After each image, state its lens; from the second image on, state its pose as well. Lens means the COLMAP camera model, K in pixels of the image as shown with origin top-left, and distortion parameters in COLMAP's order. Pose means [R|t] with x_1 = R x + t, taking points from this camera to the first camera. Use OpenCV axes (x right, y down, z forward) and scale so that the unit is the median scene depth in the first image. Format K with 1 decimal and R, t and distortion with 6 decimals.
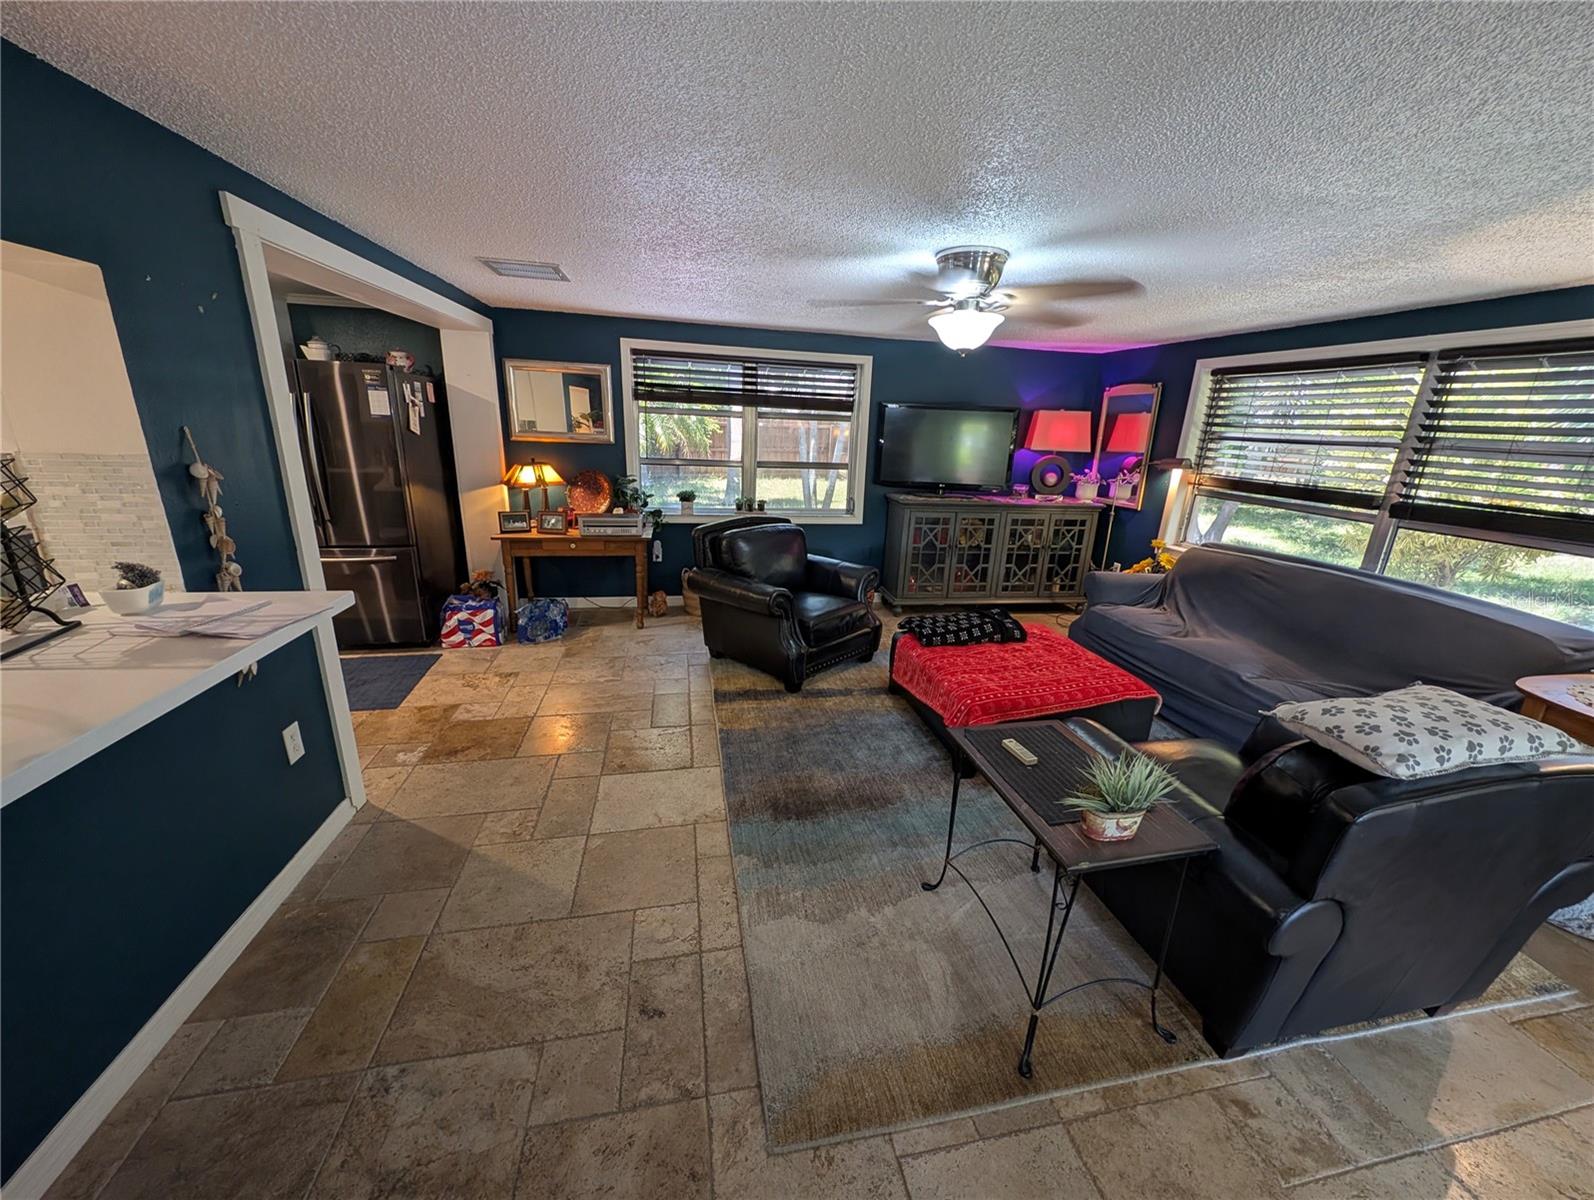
lens RADIAL K [[612.3, 0, 805.0], [0, 612.3, 600.7], [0, 0, 1]] dist [0.000566, -0.000028]
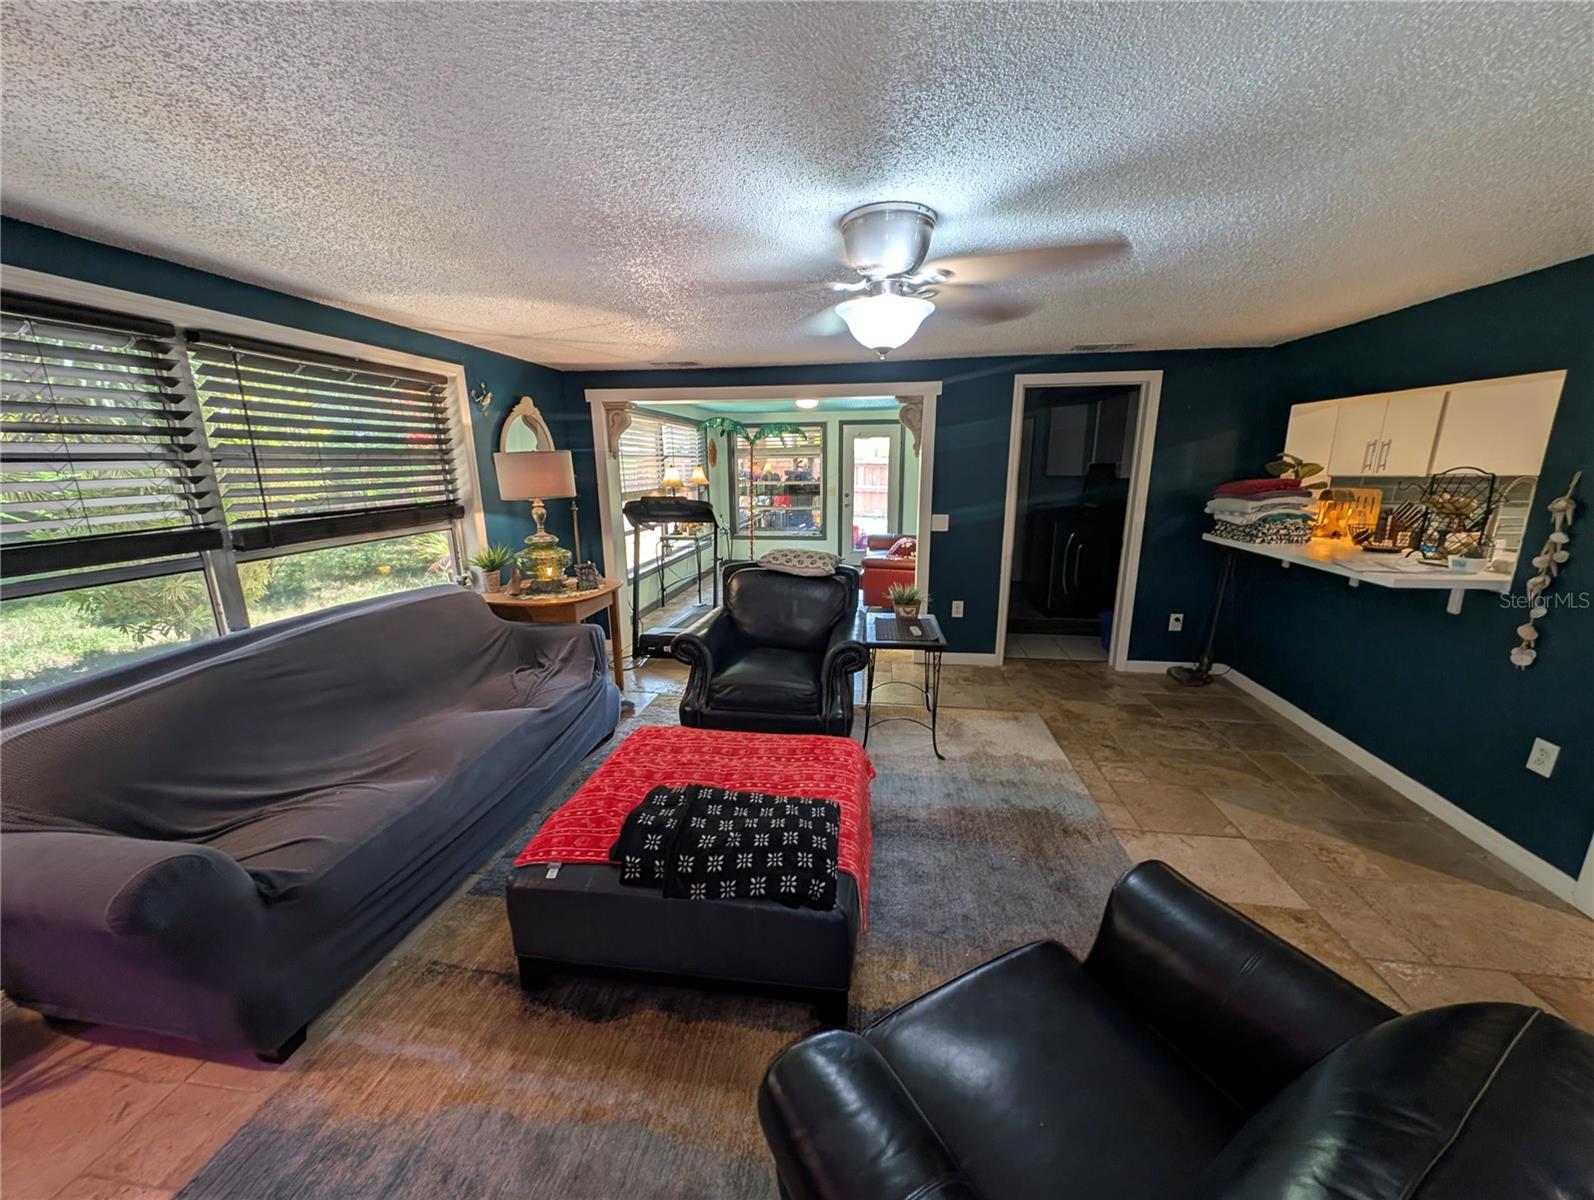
lens RADIAL K [[587.1, 0, 803.3], [0, 587.1, 596.2], [0, 0, 1]] dist [-0.001623, -0.000261]
pose [[-0.942616, -0.107820, 0.315990, 0.072664], [0.063809, 0.870802, 0.487476, -0.399970], [-0.327725, 0.479666, -0.813952, 1.402416]]
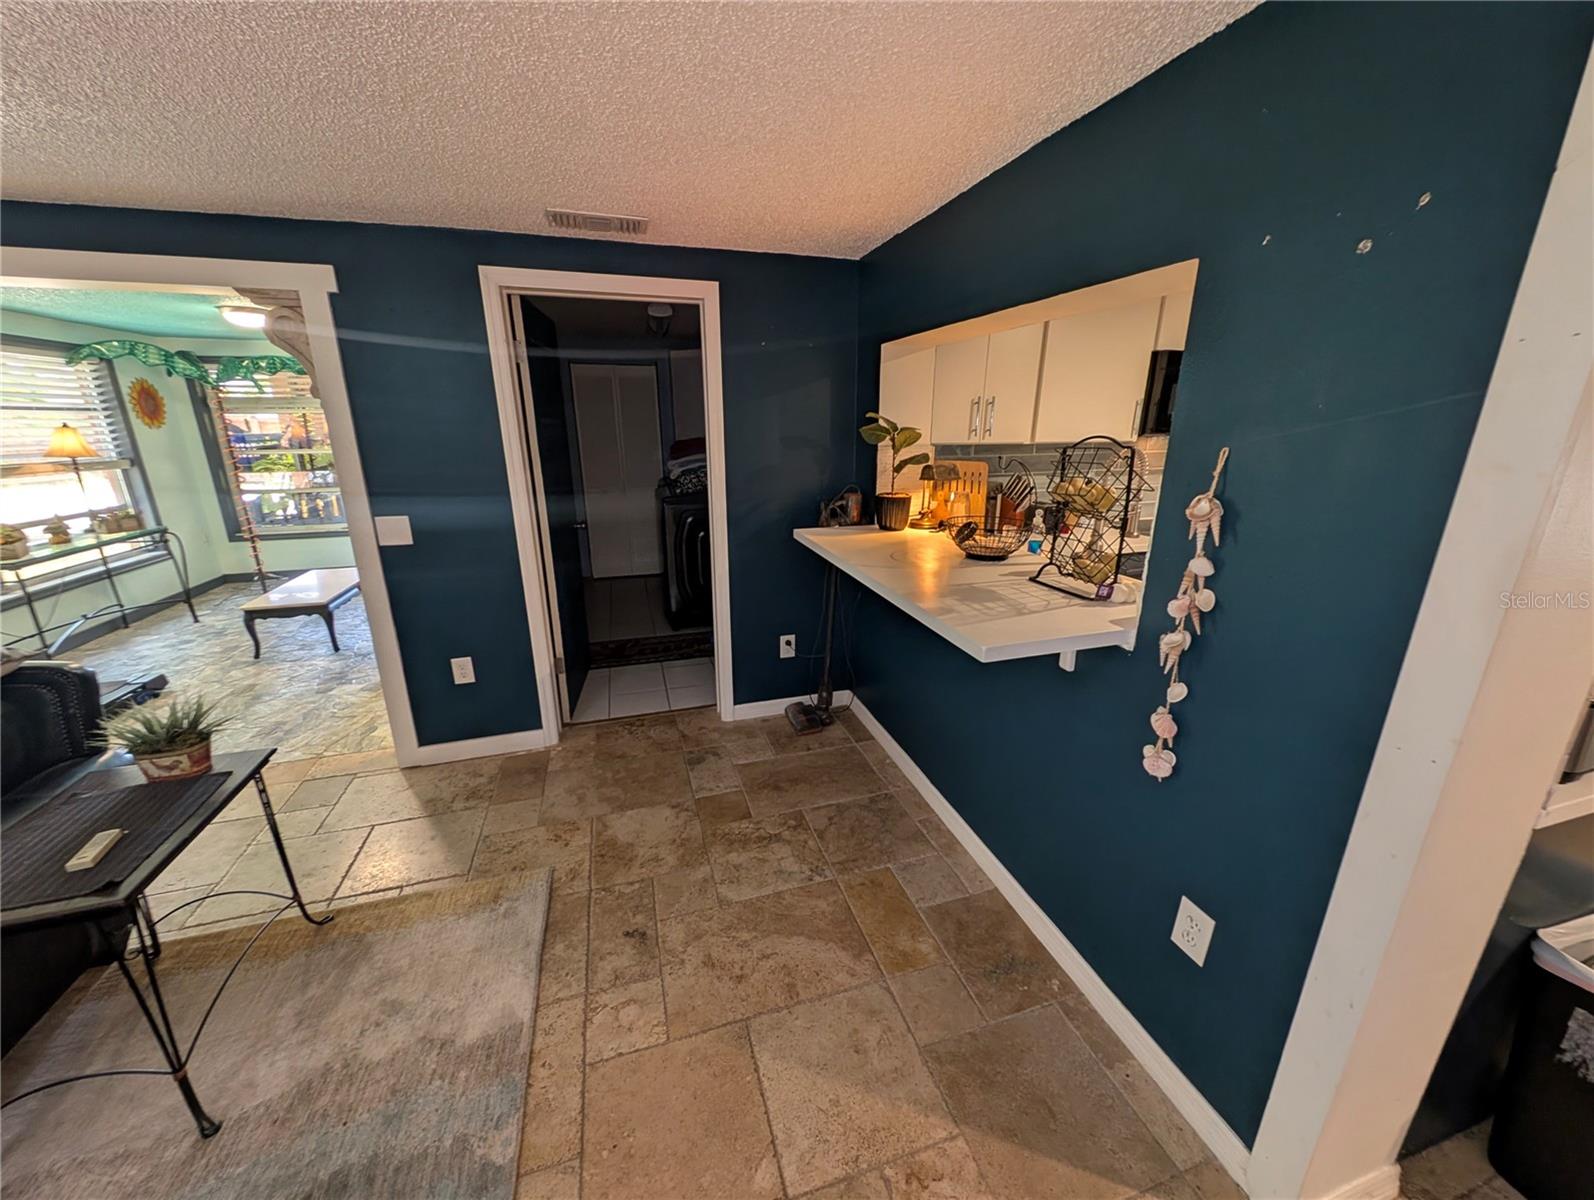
lens RADIAL K [[599.4, 0, 798.2], [0, 599.4, 598.4], [0, 0, 1]] dist [0.012282, -0.005863]
pose [[-0.994292, -0.011789, -0.106039, -0.224674], [-0.067439, 0.839594, 0.539013, -0.250909], [0.082675, 0.543087, -0.835596, 0.856510]]
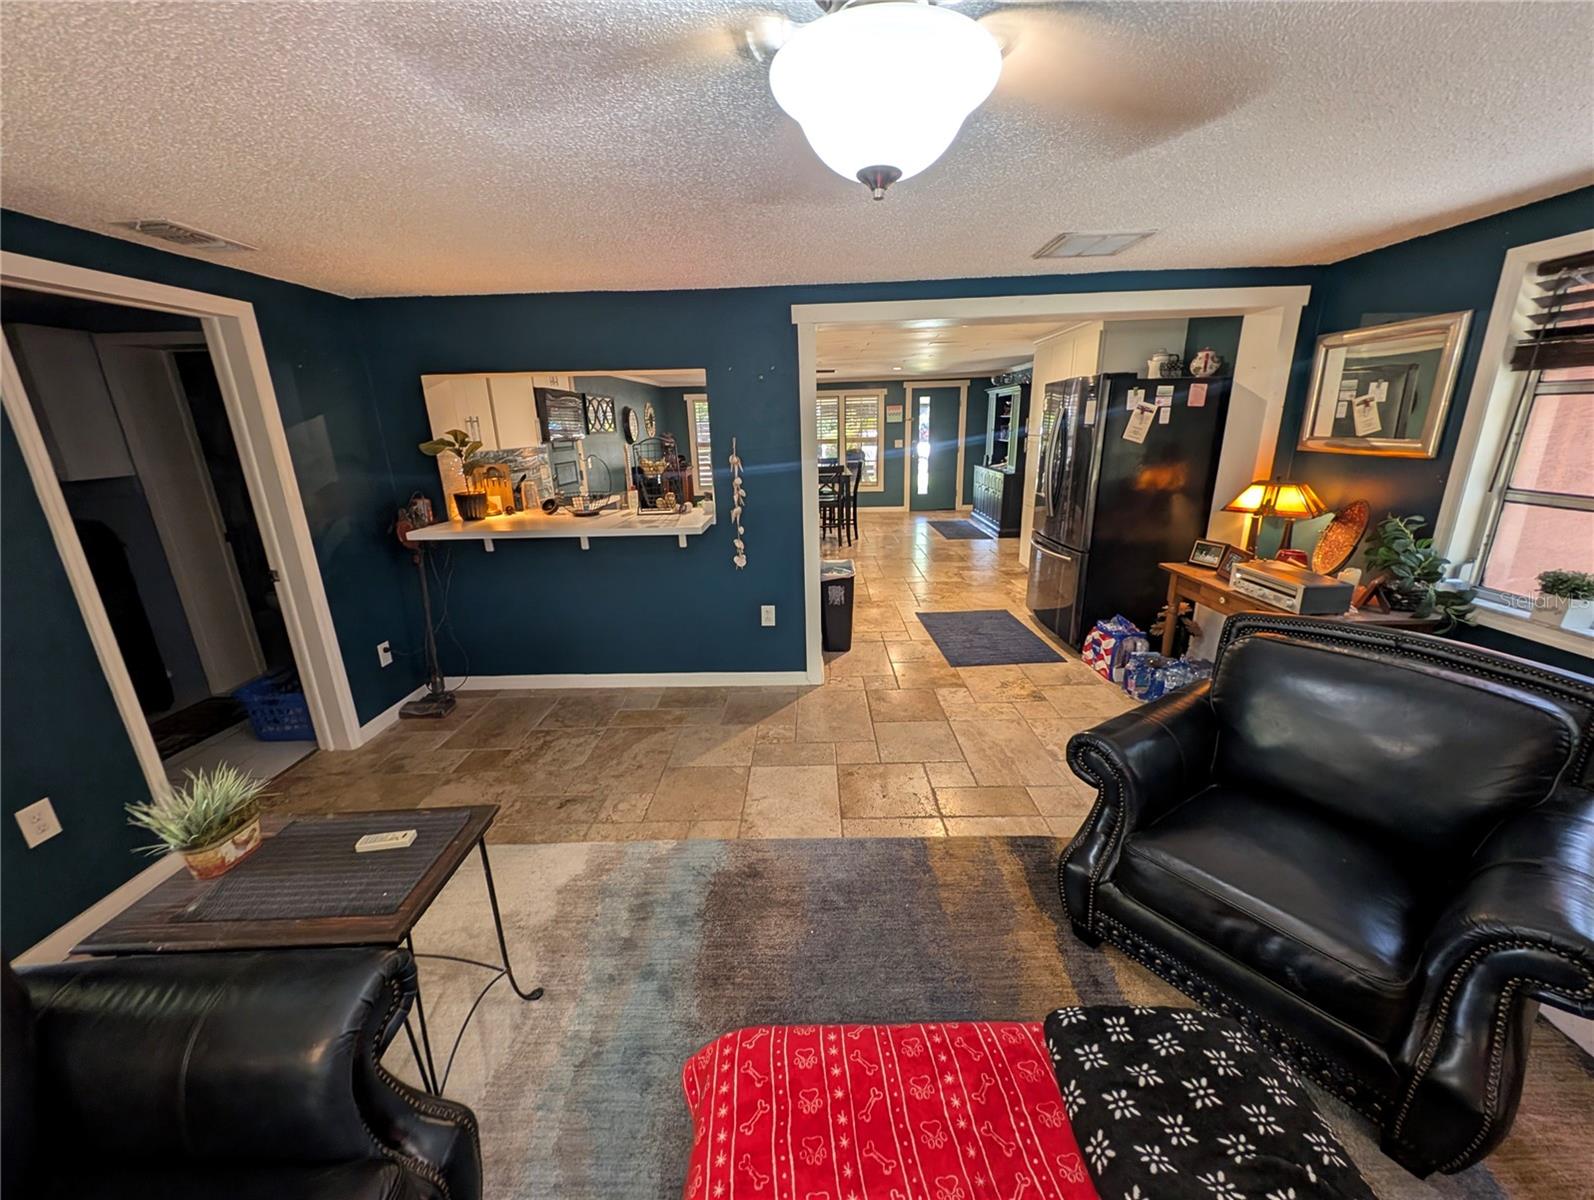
lens RADIAL K [[599.4, 0, 798.2], [0, 599.4, 598.4], [0, 0, 1]] dist [0.012282, -0.005863]
pose [[-0.219326, 0.238815, -0.945972, 0.504379], [-0.258547, 0.920690, 0.292377, -0.223537], [0.940771, 0.308704, -0.140186, 0.855684]]
